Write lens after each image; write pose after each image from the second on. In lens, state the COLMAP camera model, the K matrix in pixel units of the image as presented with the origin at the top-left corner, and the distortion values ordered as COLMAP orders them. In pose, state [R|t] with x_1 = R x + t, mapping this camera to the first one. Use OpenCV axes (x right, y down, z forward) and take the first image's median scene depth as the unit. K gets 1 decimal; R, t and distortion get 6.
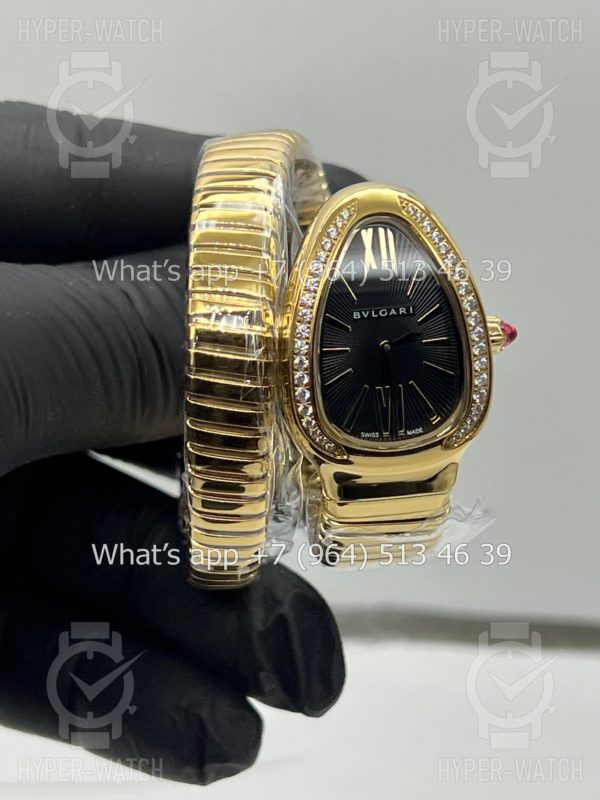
lens RADIAL K [[1810.9, 0, 300.0], [0, 1810.9, 400.0], [0, 0, 1]] dist [0.247710, -0.017248]
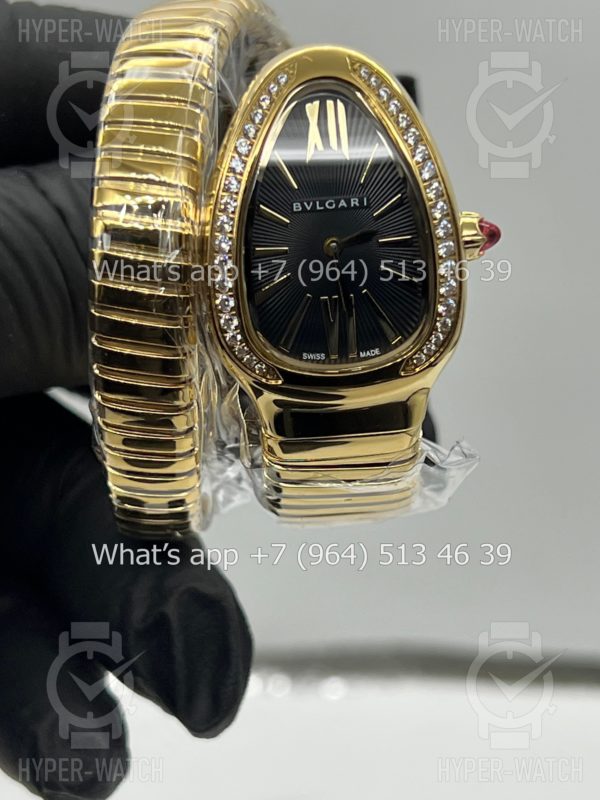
lens RADIAL K [[1772.2, 0, 300.0], [0, 1772.2, 400.0], [0, 0, 1]] dist [-0.040329, 7.313227]
pose [[0.998988, 0.013099, -0.043039, 0.067445], [-0.012351, 0.999769, 0.017601, 0.025185], [0.043260, -0.017052, 0.998918, 0.208538]]
